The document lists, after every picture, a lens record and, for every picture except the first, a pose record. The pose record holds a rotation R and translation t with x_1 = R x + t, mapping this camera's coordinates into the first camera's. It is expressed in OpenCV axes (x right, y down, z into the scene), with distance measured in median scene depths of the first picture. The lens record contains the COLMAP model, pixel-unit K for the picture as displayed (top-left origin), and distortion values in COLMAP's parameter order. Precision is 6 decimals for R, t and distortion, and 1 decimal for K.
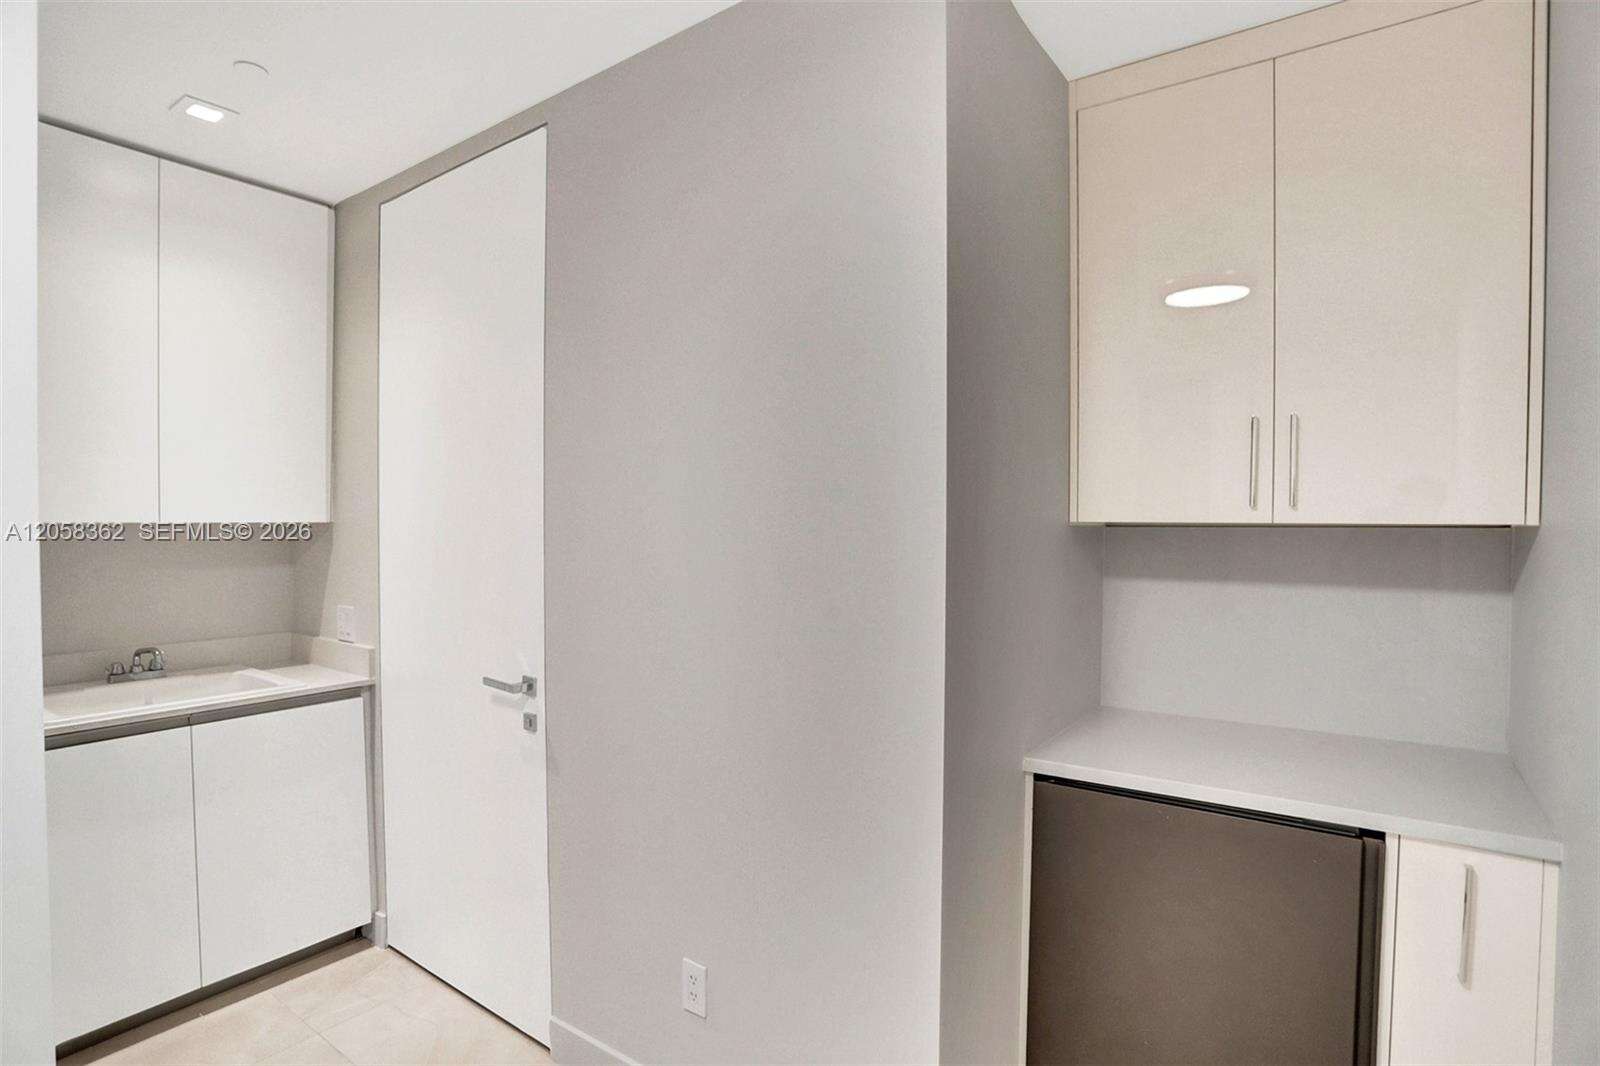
lens RADIAL K [[837.4, 0, 797.7], [0, 837.4, 522.6], [0, 0, 1]] dist [-0.079244, 0.022741]
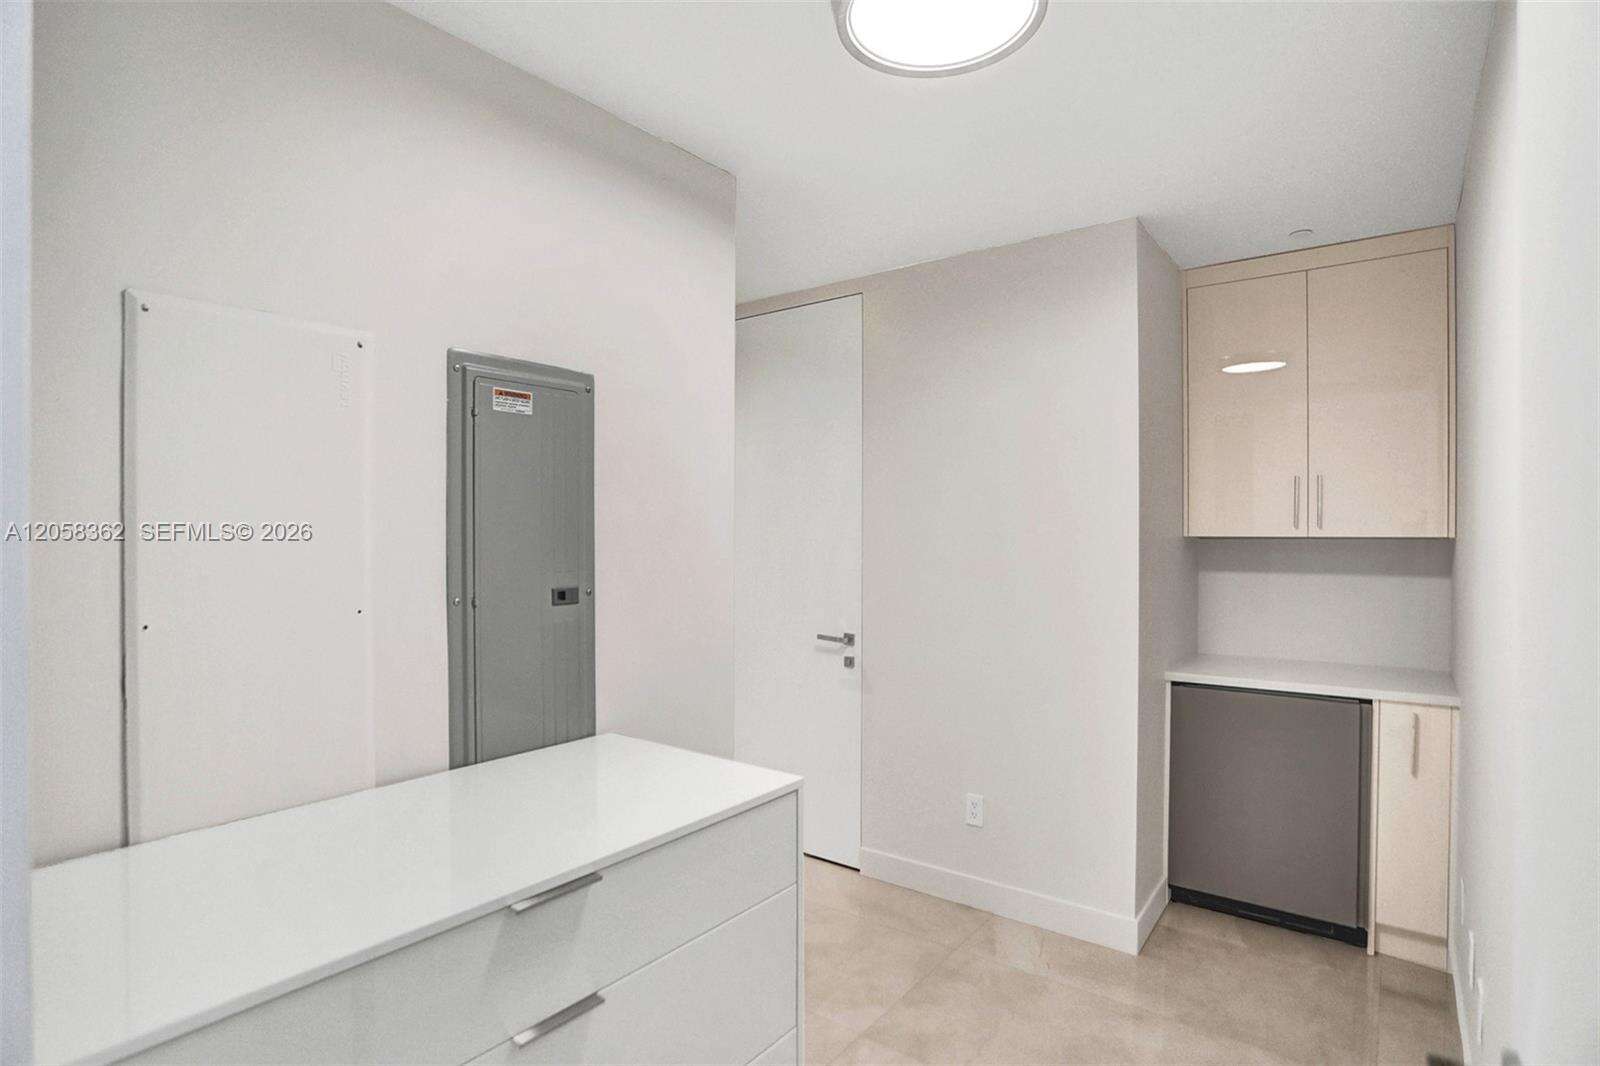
lens RADIAL K [[806.7, 0, 800.0], [0, 806.7, 533.0], [0, 0, 1]] dist [-0.058779, 0.000518]
pose [[0.999919, -0.003837, -0.012115, -0.484538], [0.003775, 0.999980, -0.005108, -0.003033], [0.012134, 0.005062, 0.999914, -0.699079]]
